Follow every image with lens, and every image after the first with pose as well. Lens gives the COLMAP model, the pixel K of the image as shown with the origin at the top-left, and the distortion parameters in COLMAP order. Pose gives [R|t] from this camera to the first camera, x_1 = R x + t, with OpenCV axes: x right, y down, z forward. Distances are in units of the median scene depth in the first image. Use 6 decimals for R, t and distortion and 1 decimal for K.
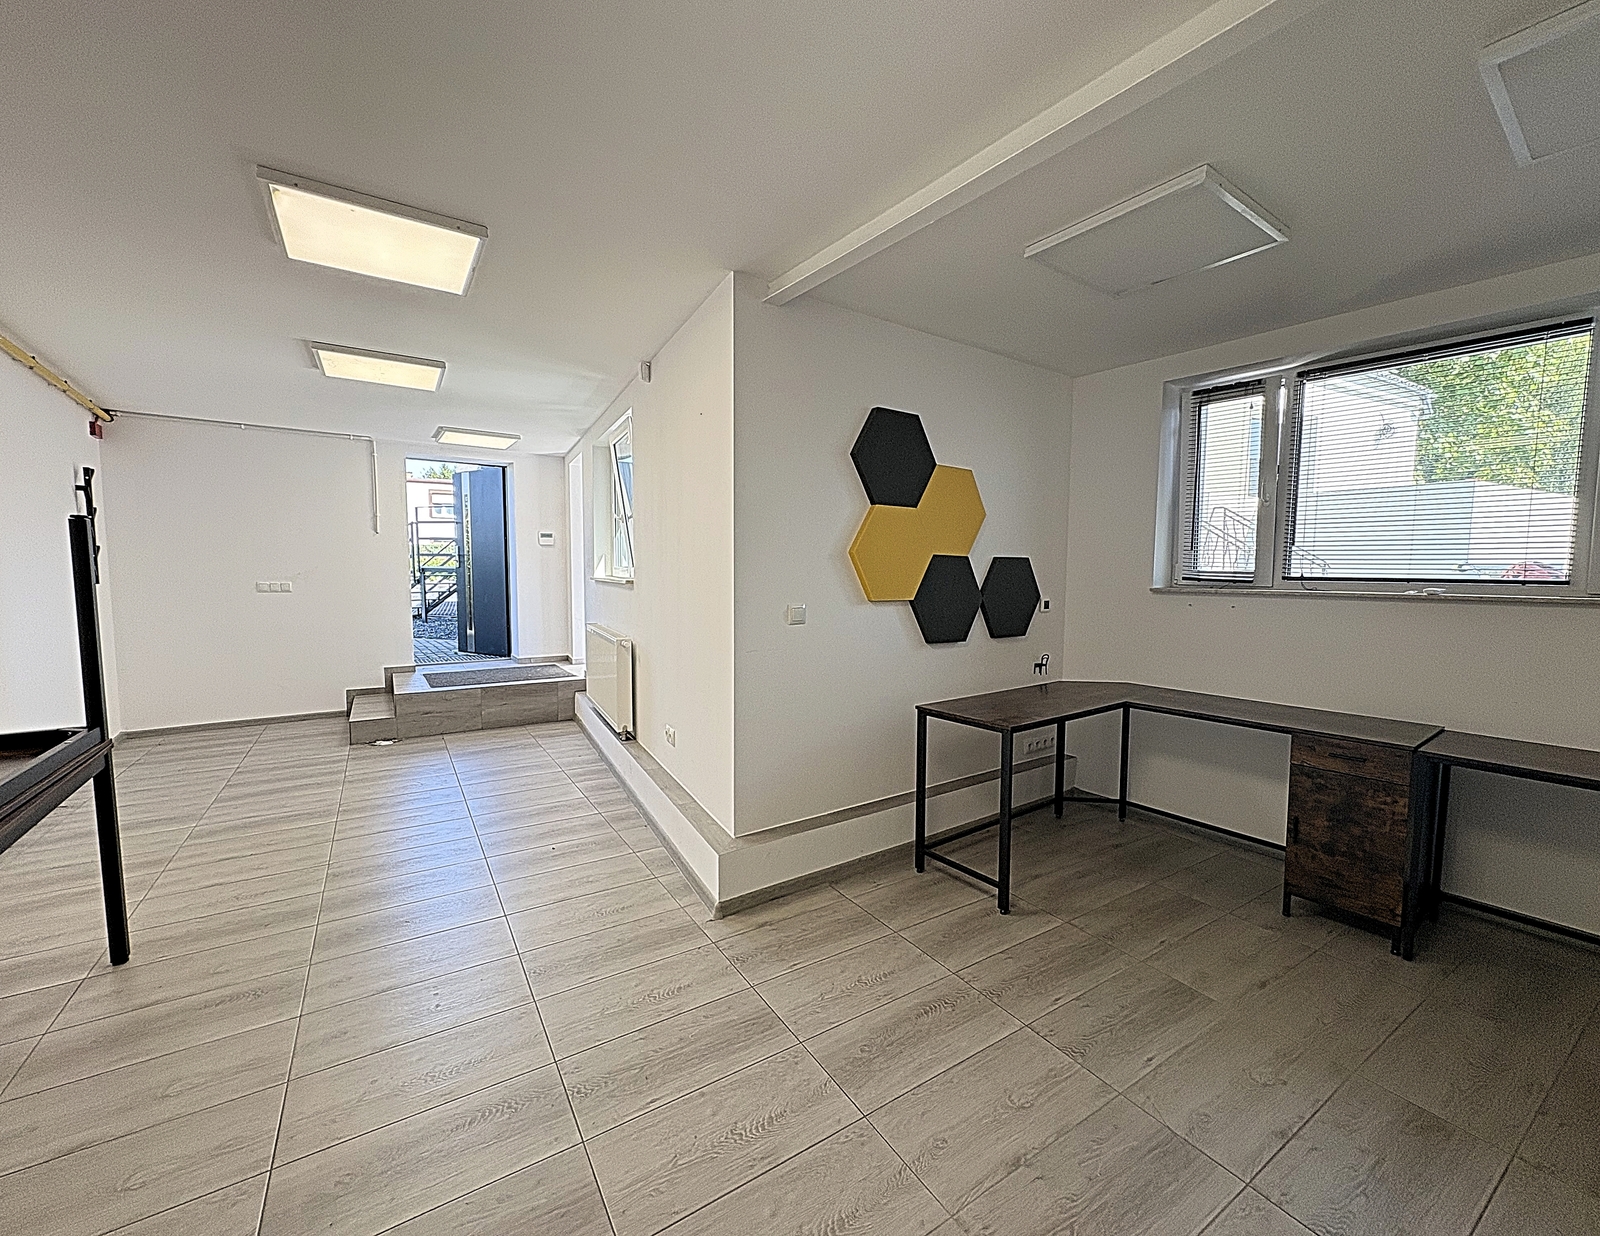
lens RADIAL K [[657.6, 0, 800.7], [0, 657.6, 614.2], [0, 0, 1]] dist [0.003574, 0.000119]
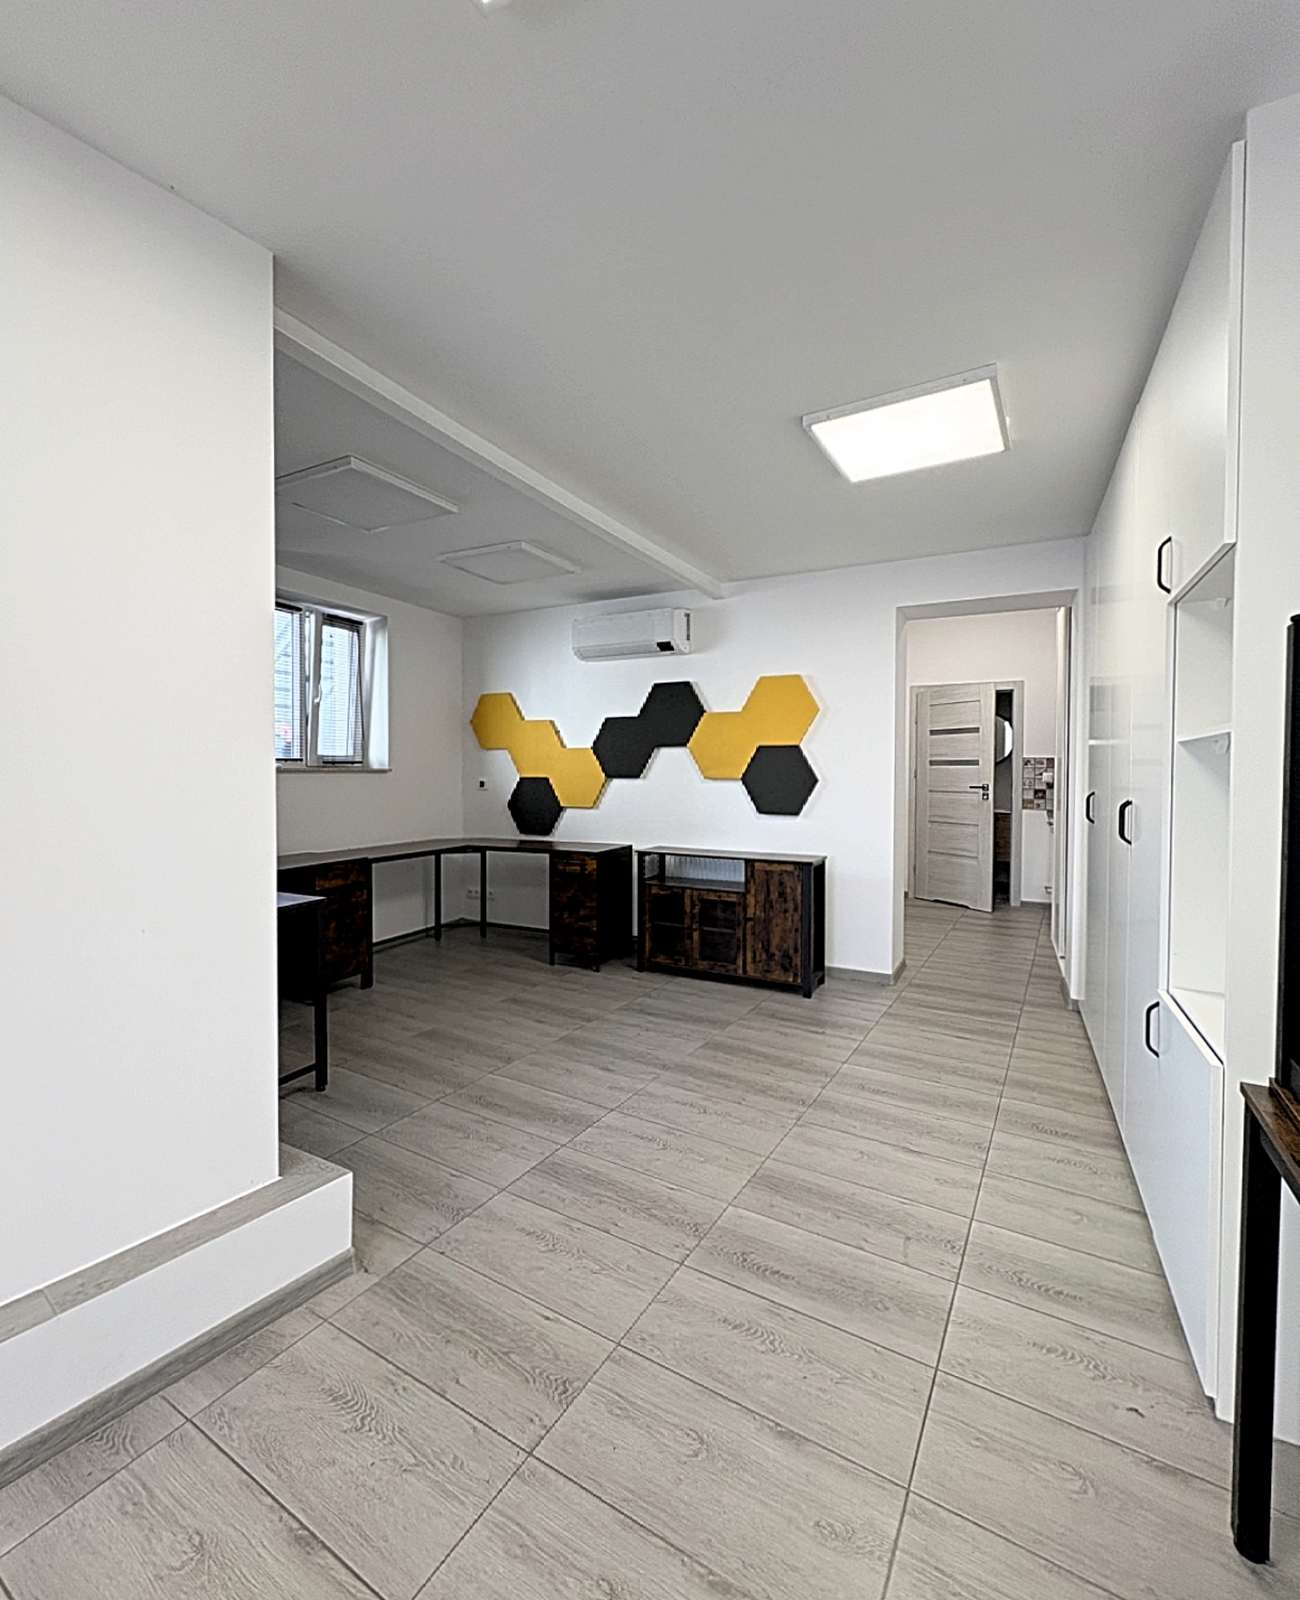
lens RADIAL K [[721.4, 0, 621.8], [0, 721.4, 785.3], [0, 0, 1]] dist [-0.005735, 0.000165]
pose [[-0.431171, -0.022062, 0.902000, -1.039151], [0.062926, 0.996532, 0.054453, -0.050896], [-0.900073, 0.080238, -0.428287, 1.221480]]
